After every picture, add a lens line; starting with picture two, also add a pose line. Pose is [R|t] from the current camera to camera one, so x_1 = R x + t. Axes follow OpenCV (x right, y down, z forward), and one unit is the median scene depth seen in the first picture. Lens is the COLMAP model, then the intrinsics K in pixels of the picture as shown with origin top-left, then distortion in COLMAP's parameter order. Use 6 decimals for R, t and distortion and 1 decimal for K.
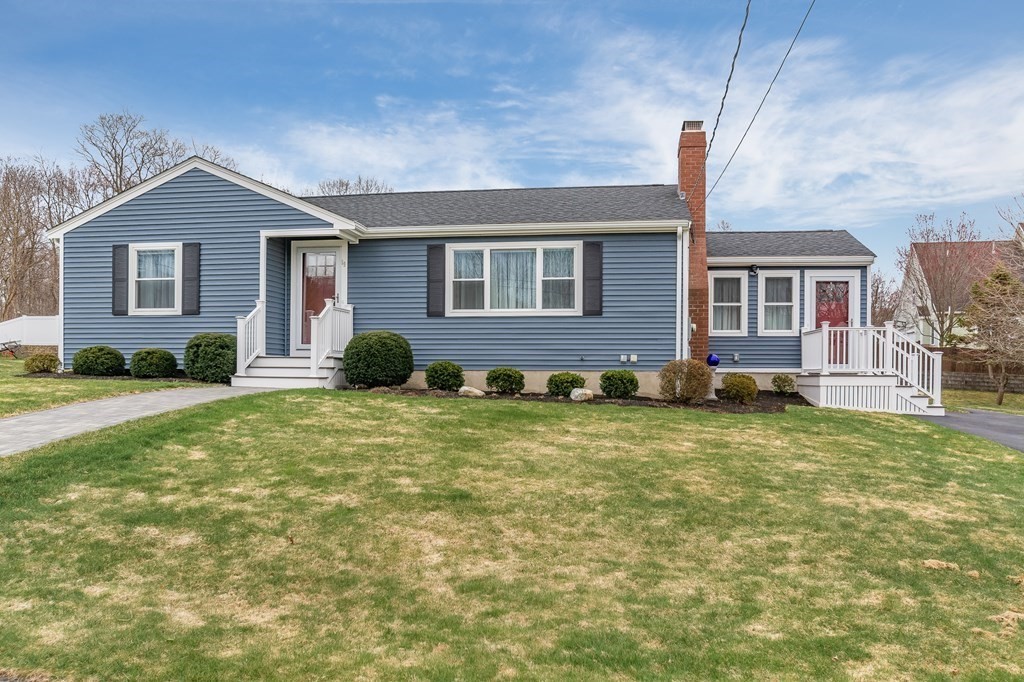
lens RADIAL K [[749.1, 0, 512.0], [0, 749.1, 341.0], [0, 0, 1]] dist [-0.048893, 0.004296]
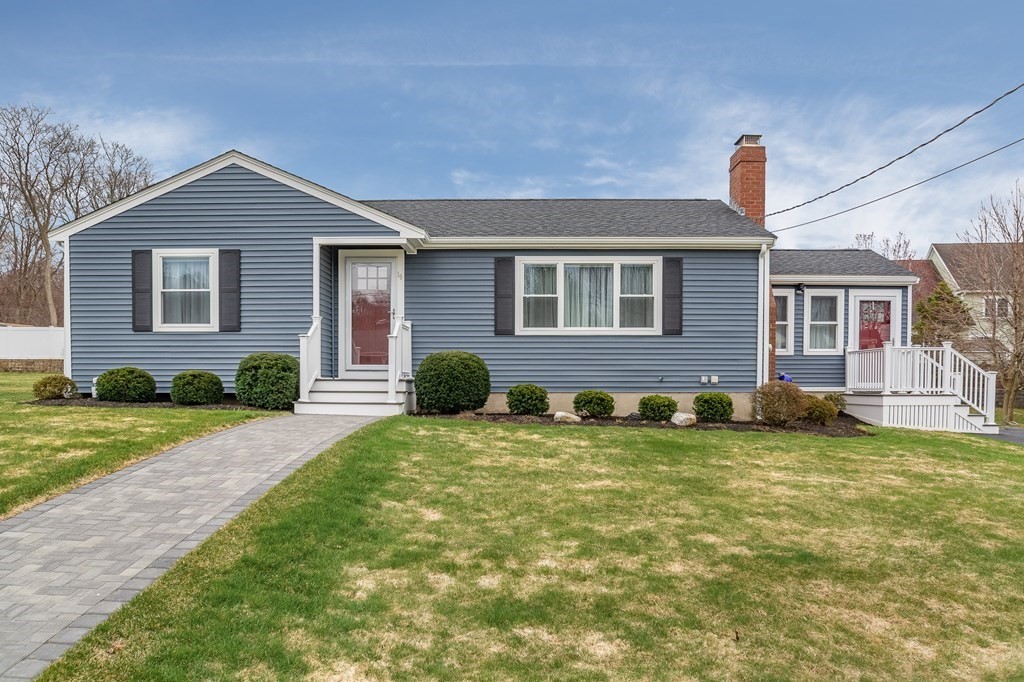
lens RADIAL K [[738.3, 0, 515.6], [0, 738.3, 370.8], [0, 0, 1]] dist [-0.040421, -0.001486]
pose [[0.990570, -0.002081, 0.136992, -0.215474], [-0.001522, 0.999656, 0.026194, -0.012013], [-0.136999, -0.026156, 0.990226, 0.089701]]
